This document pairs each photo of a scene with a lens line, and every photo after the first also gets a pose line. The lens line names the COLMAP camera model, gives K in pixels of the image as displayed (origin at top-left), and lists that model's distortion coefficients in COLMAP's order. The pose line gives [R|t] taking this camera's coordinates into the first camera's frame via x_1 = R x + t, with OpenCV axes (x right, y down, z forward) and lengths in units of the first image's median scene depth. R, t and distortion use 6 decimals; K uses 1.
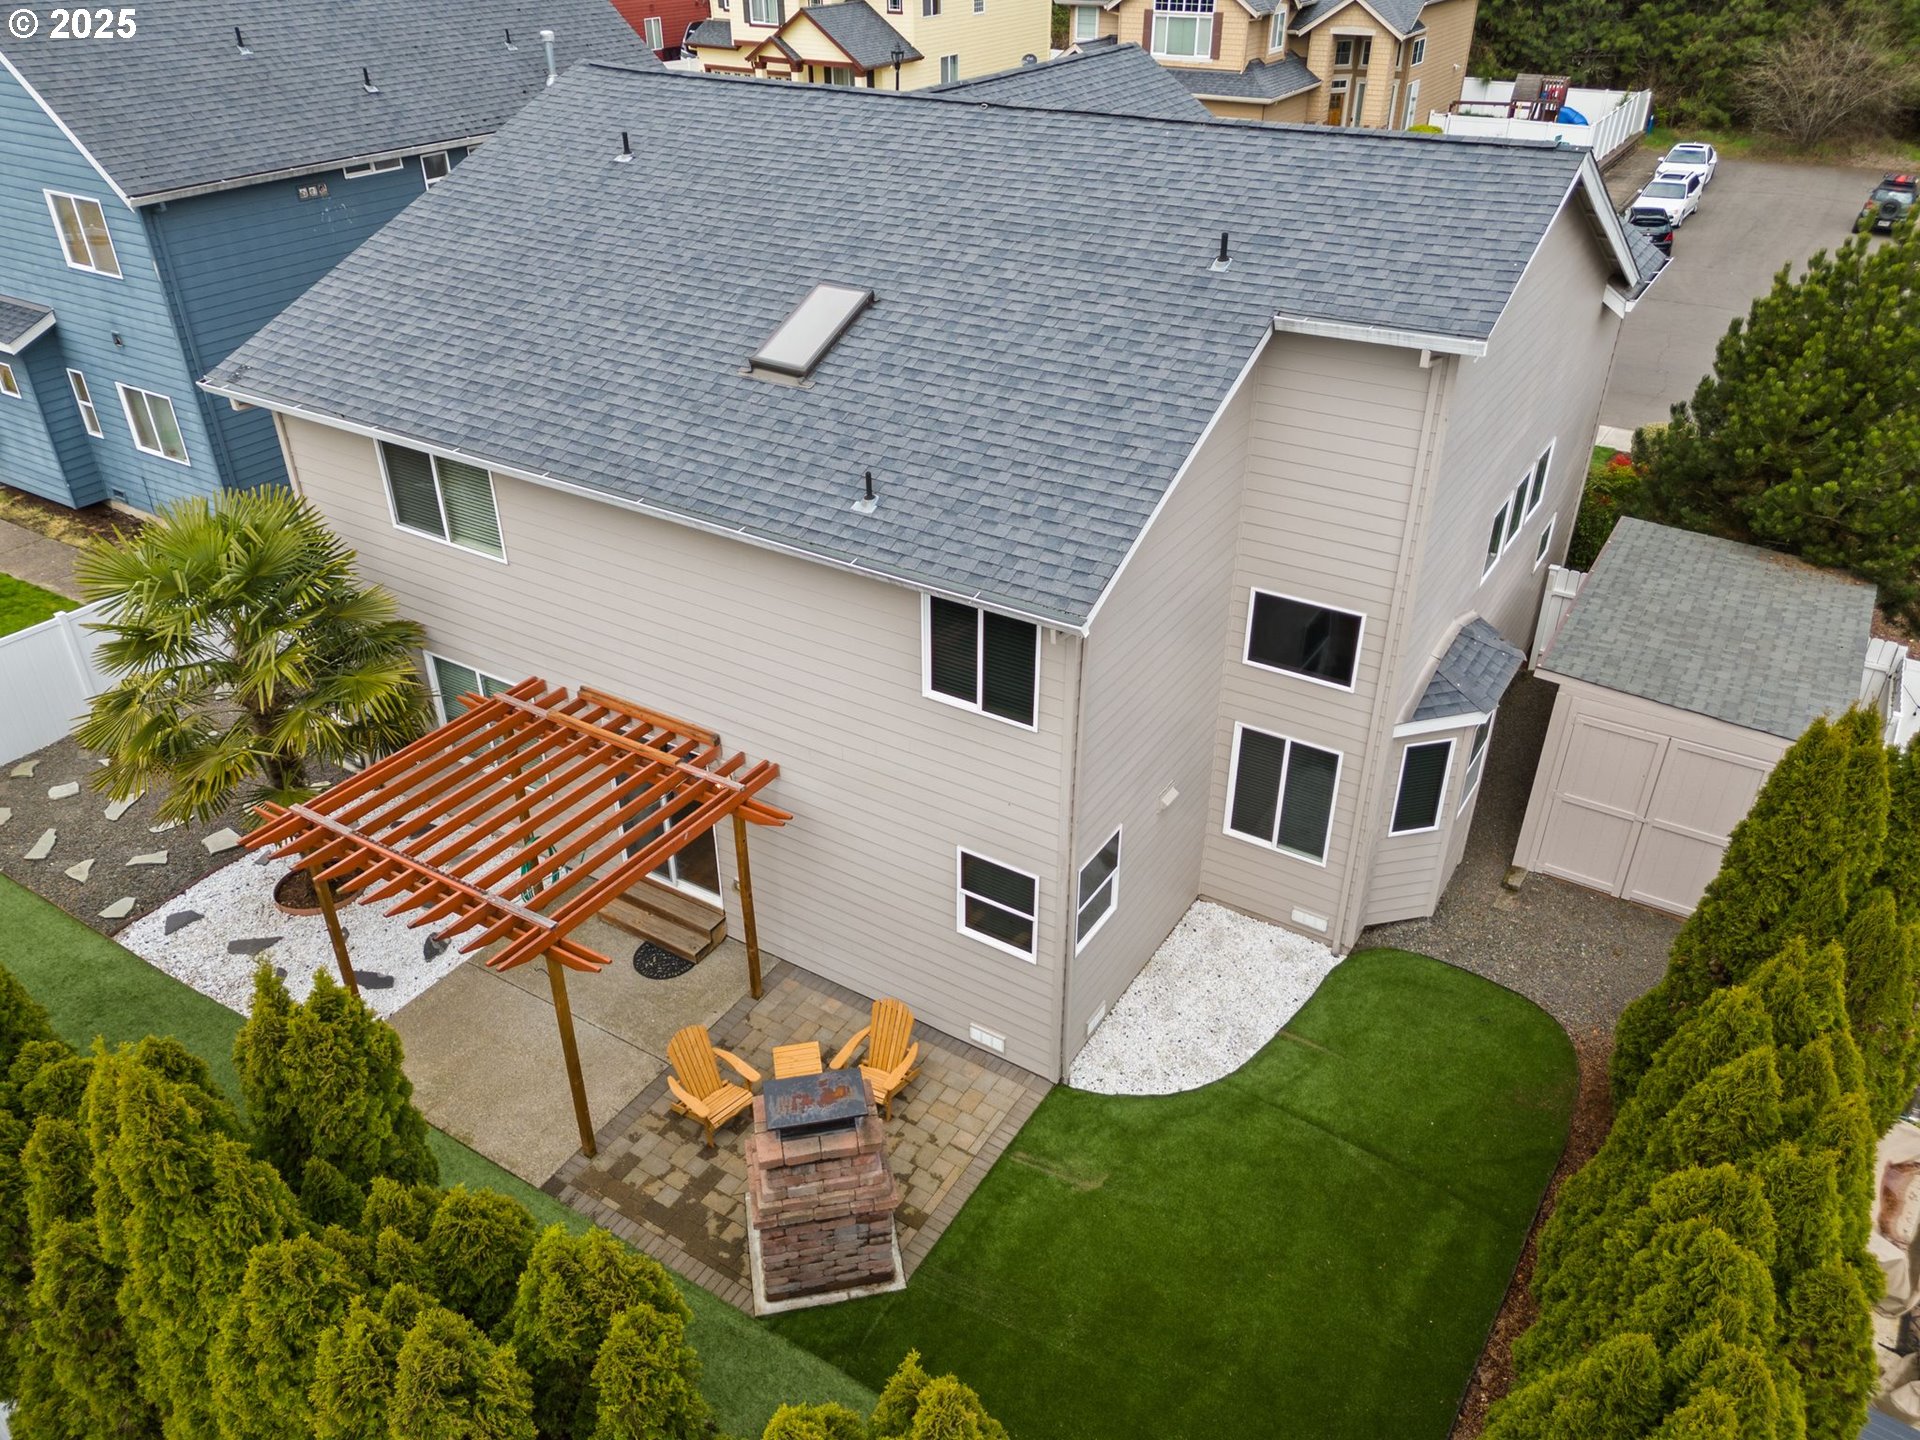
lens RADIAL K [[1380.1, 0, 956.9], [0, 1380.1, 711.8], [0, 0, 1]] dist [0.103660, 0.003569]
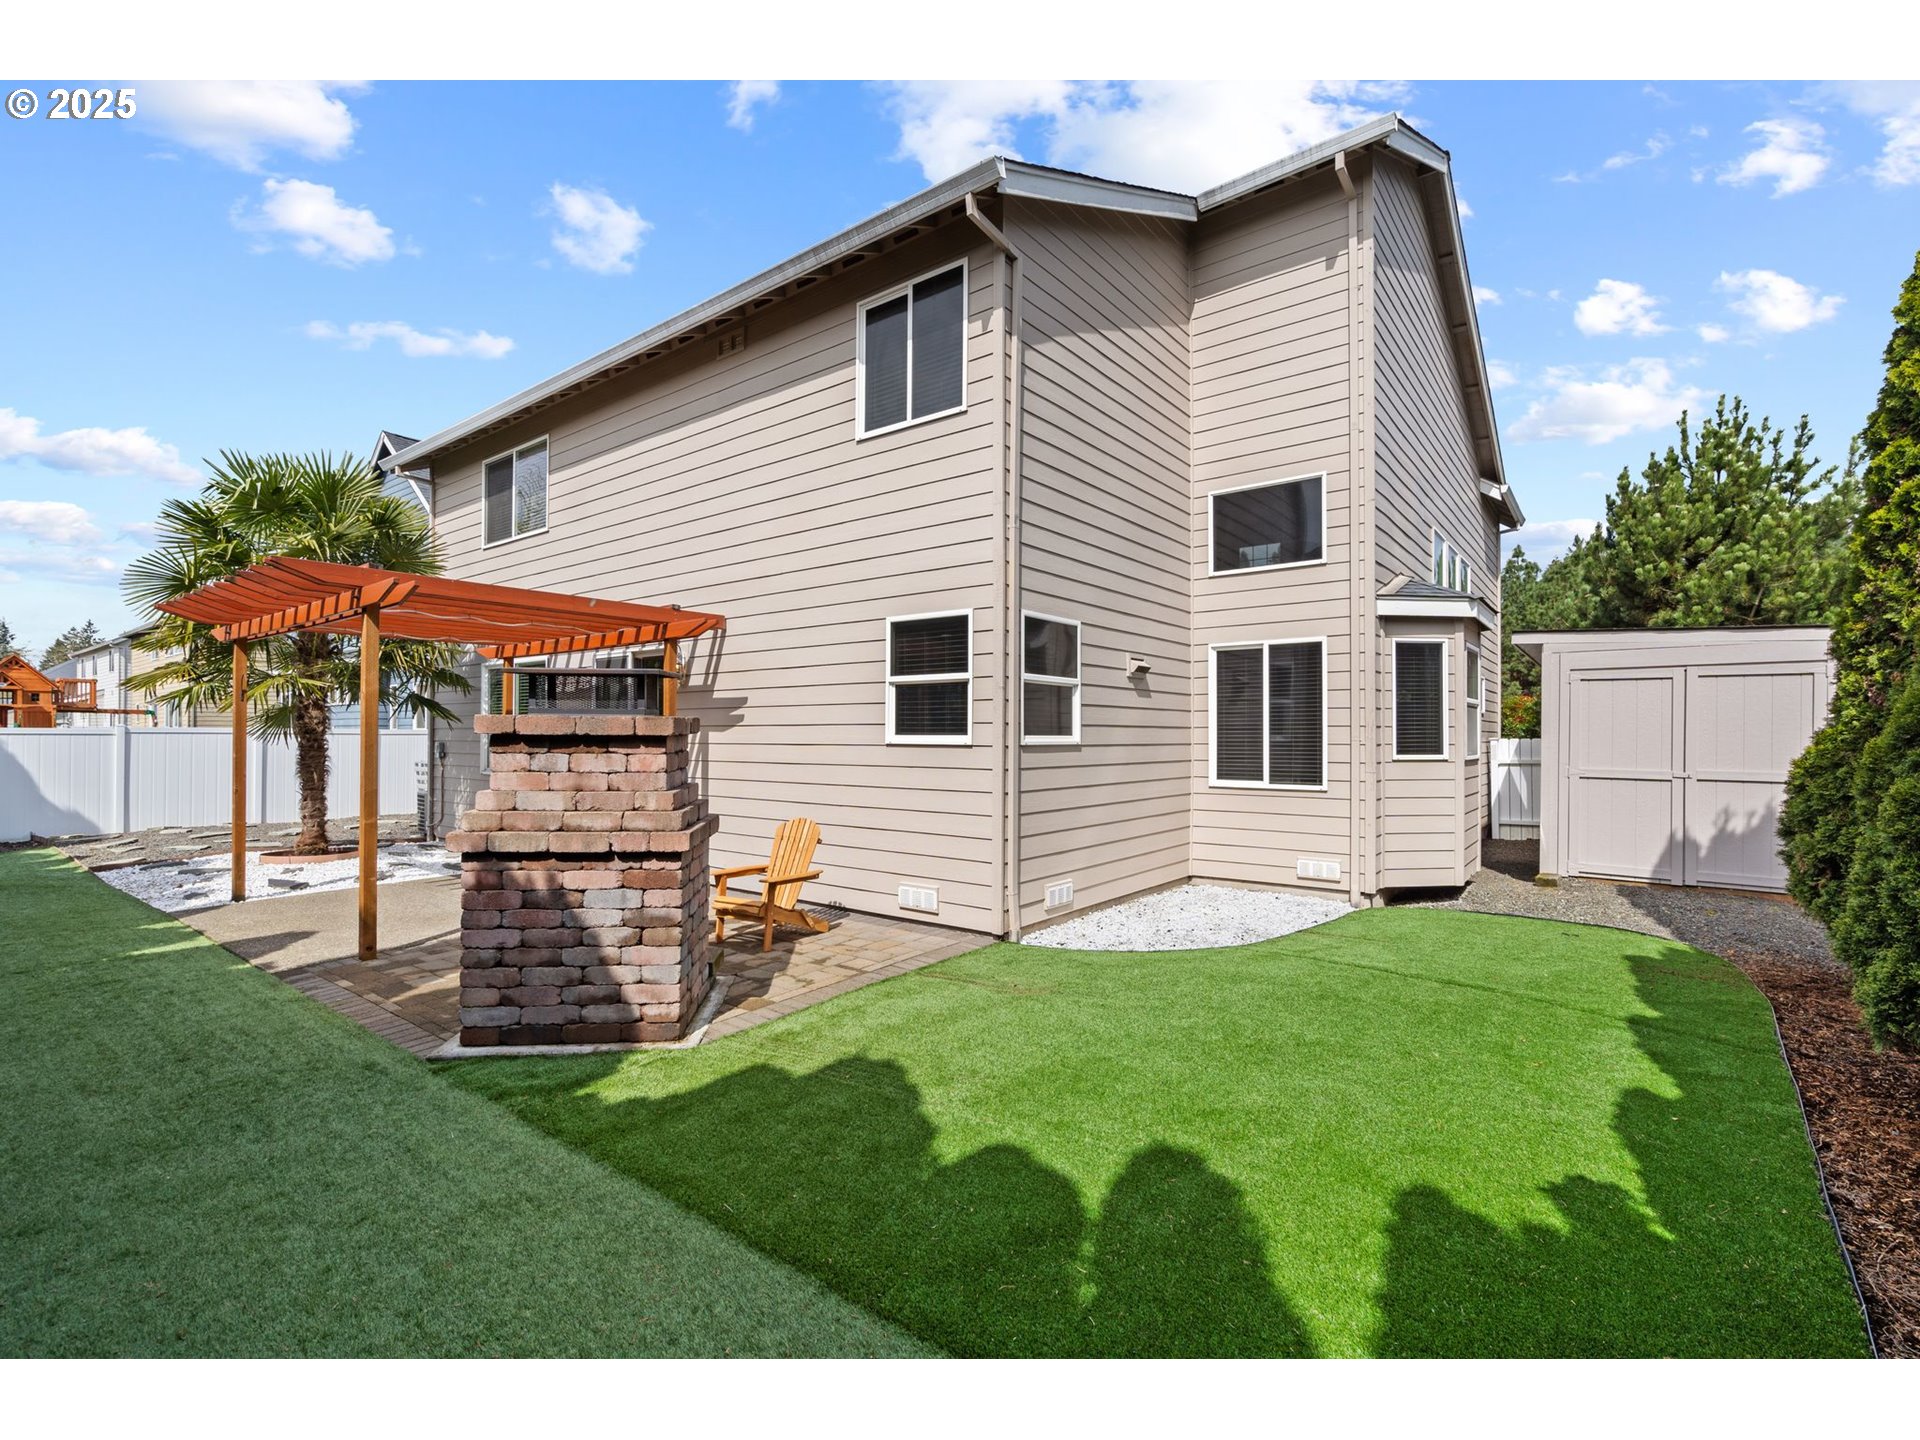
lens RADIAL K [[875.2, 0, 965.3], [0, 875.2, 723.0], [0, 0, 1]] dist [0.000213, -0.000050]
pose [[0.995905, 0.003025, -0.090353, 0.098113], [-0.049910, 0.851723, -0.521611, 0.430176], [0.075378, 0.523984, 0.848386, 0.559595]]
